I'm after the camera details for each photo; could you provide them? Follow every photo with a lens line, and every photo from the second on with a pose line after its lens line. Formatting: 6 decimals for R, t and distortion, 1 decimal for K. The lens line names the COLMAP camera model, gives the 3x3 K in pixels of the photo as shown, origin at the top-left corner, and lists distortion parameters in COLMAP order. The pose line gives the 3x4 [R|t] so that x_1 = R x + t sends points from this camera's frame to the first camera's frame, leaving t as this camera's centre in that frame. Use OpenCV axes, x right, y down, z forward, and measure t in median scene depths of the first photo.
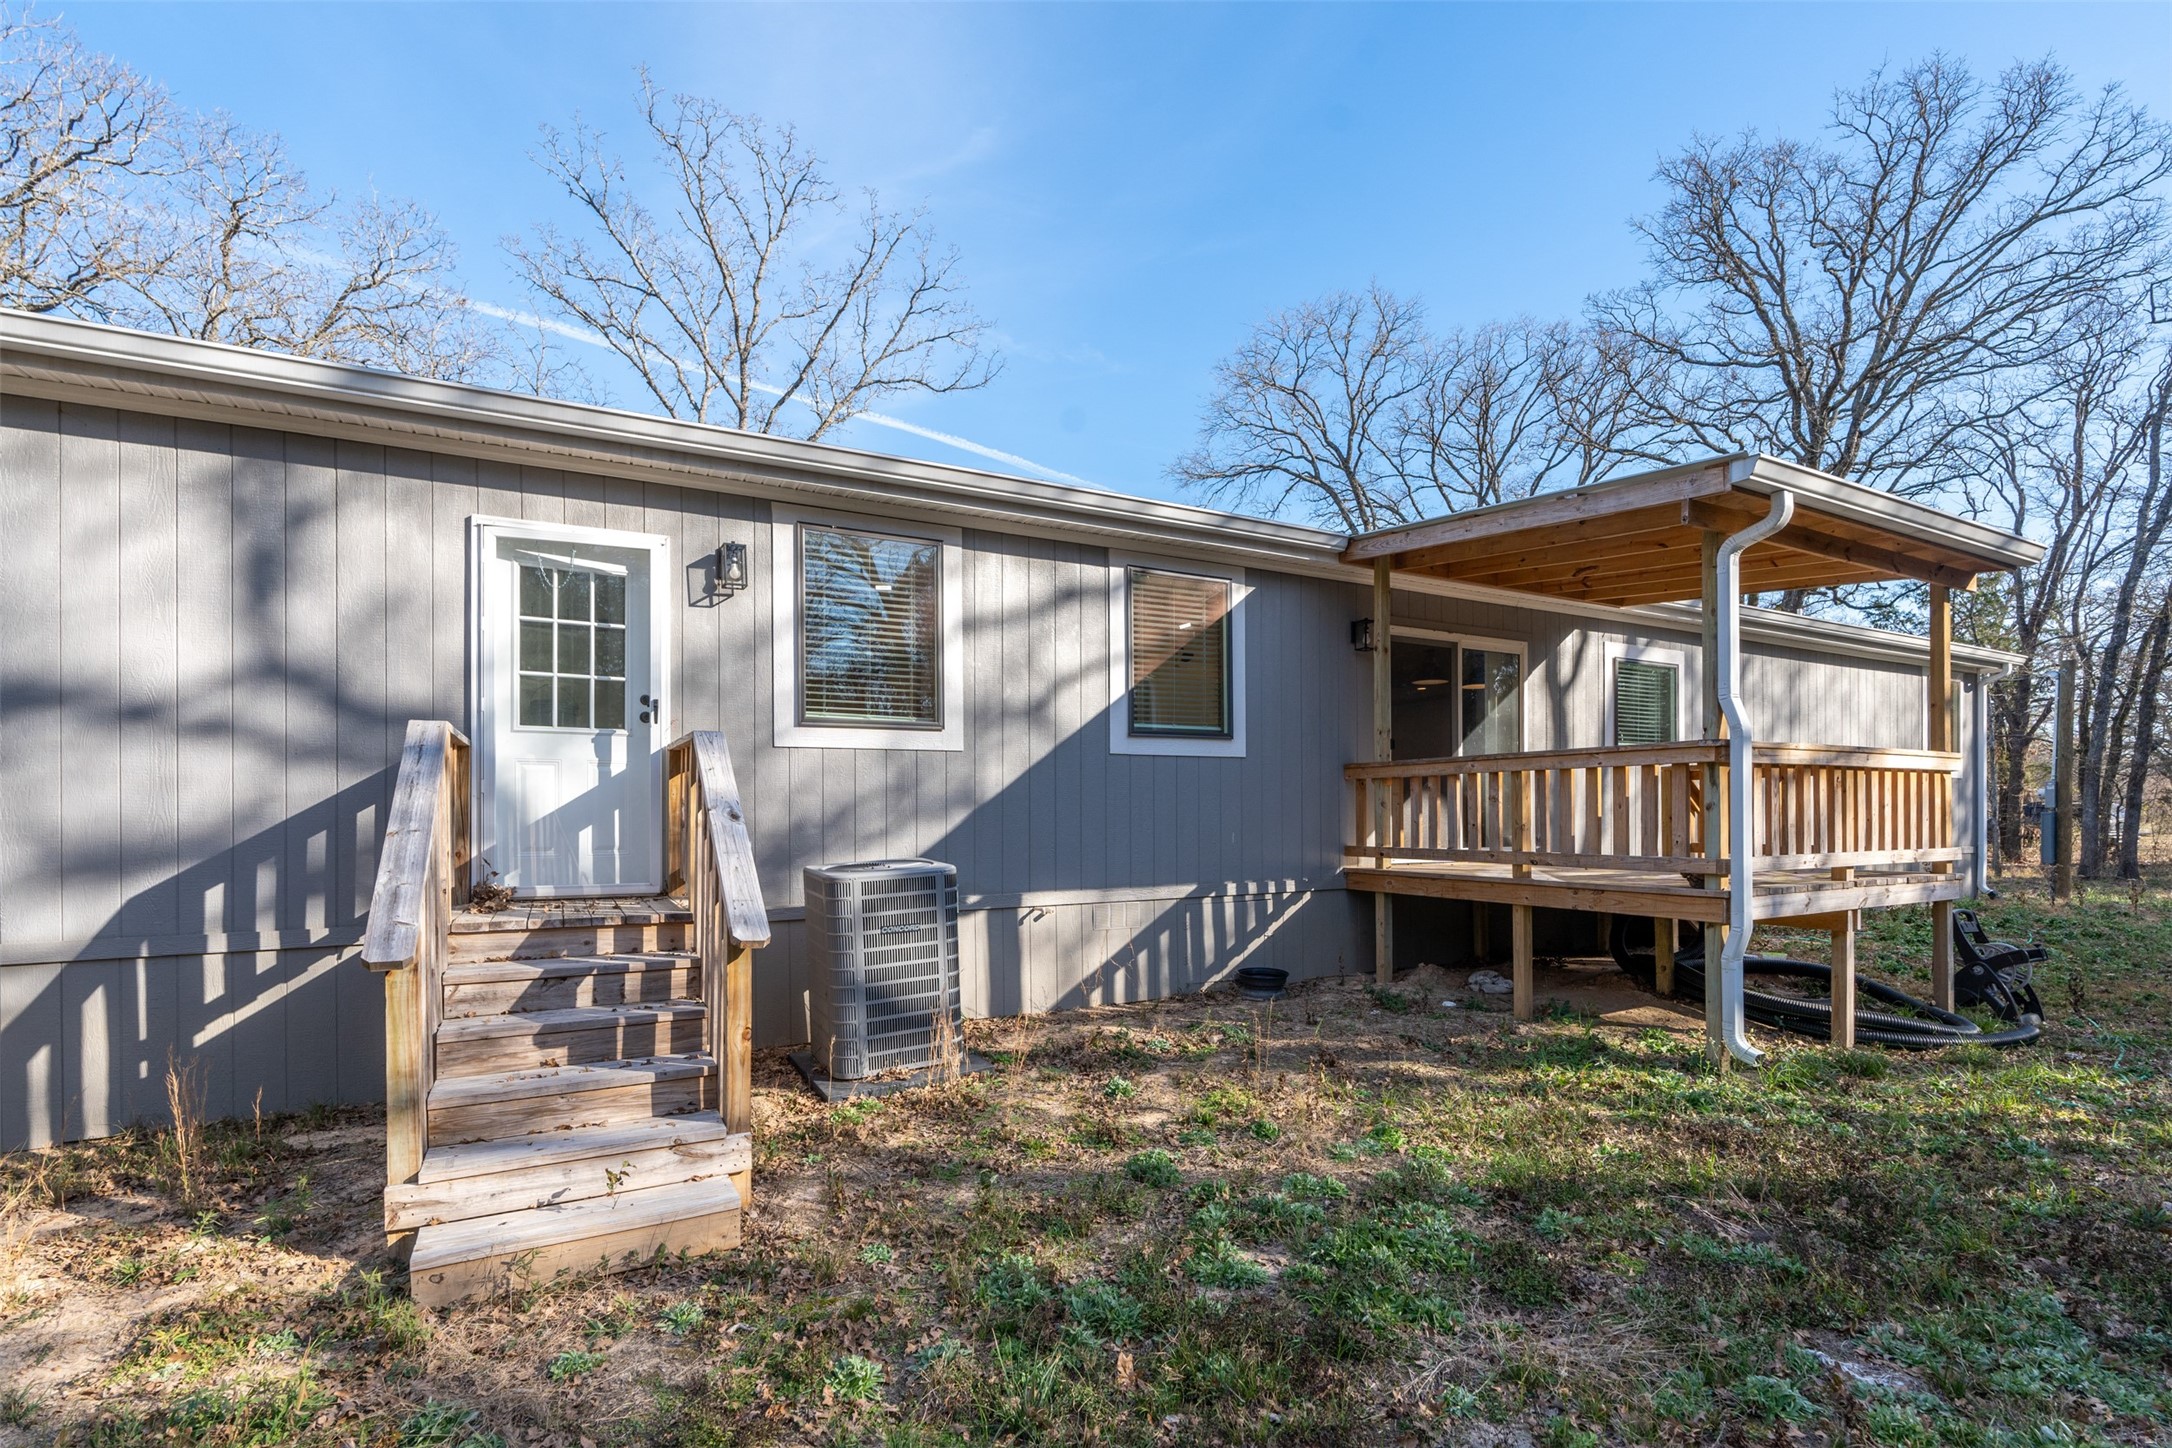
lens RADIAL K [[963.2, 0, 1086.1], [0, 963.2, 768.4], [0, 0, 1]] dist [-0.011164, 0.003260]
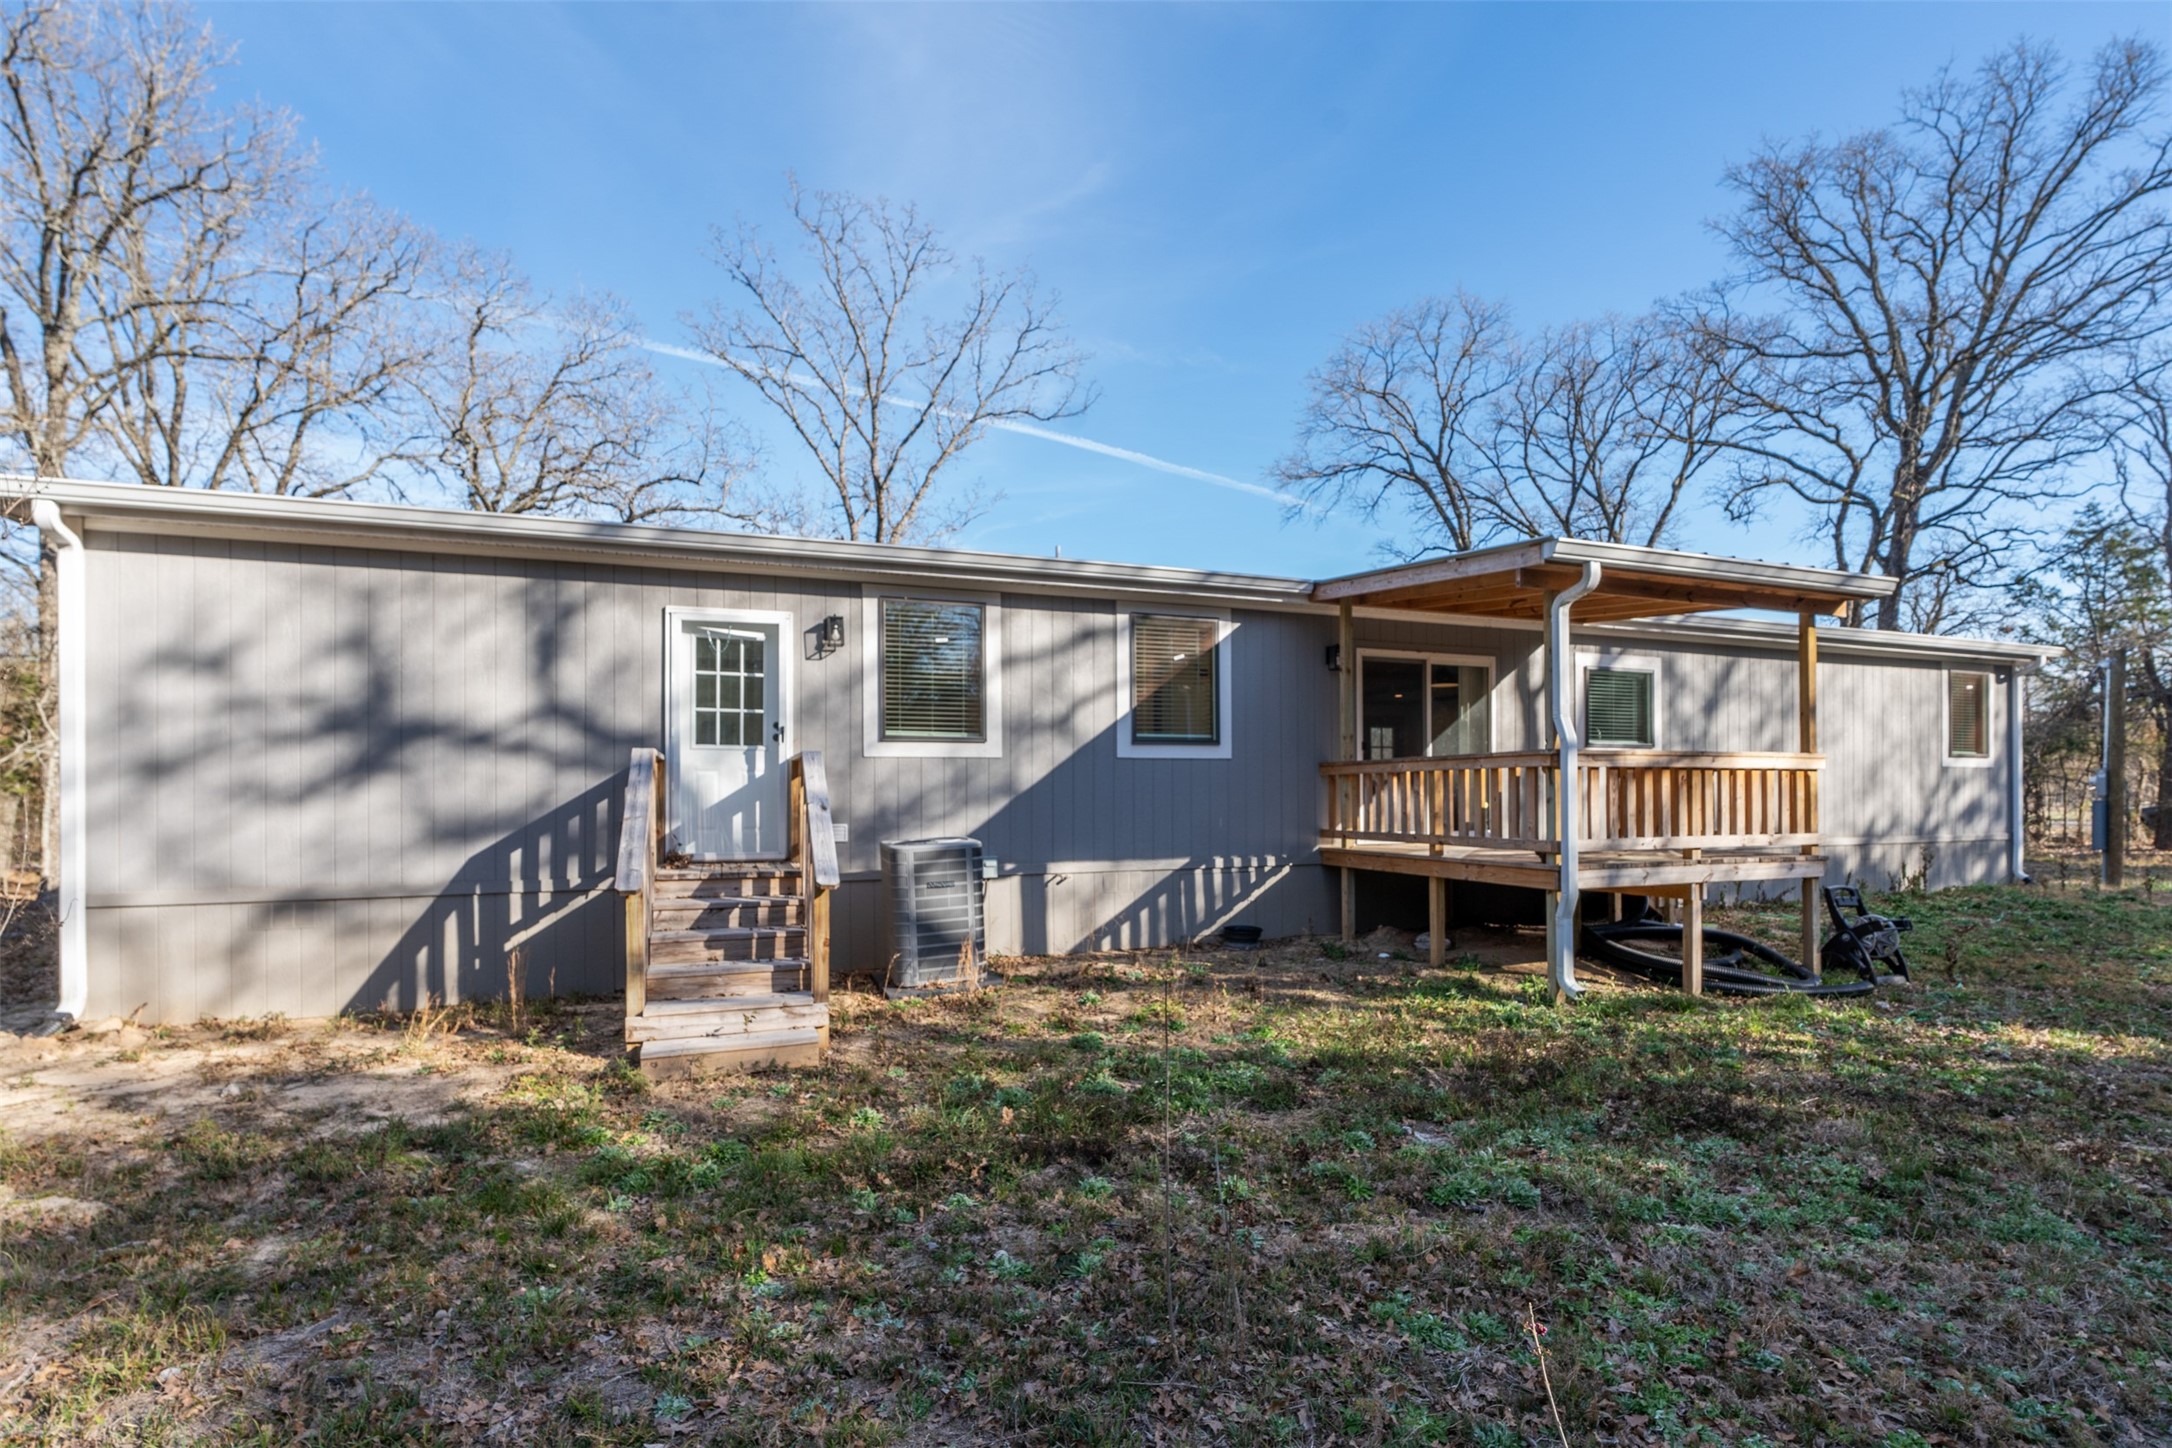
lens RADIAL K [[963.2, 0, 1092.6], [0, 963.2, 730.2], [0, 0, 1]] dist [-0.011164, 0.003260]
pose [[0.990606, -0.008006, -0.136512, 0.185502], [0.005166, 0.999763, -0.021148, -0.026766], [0.136649, 0.020244, 0.990413, -0.325984]]
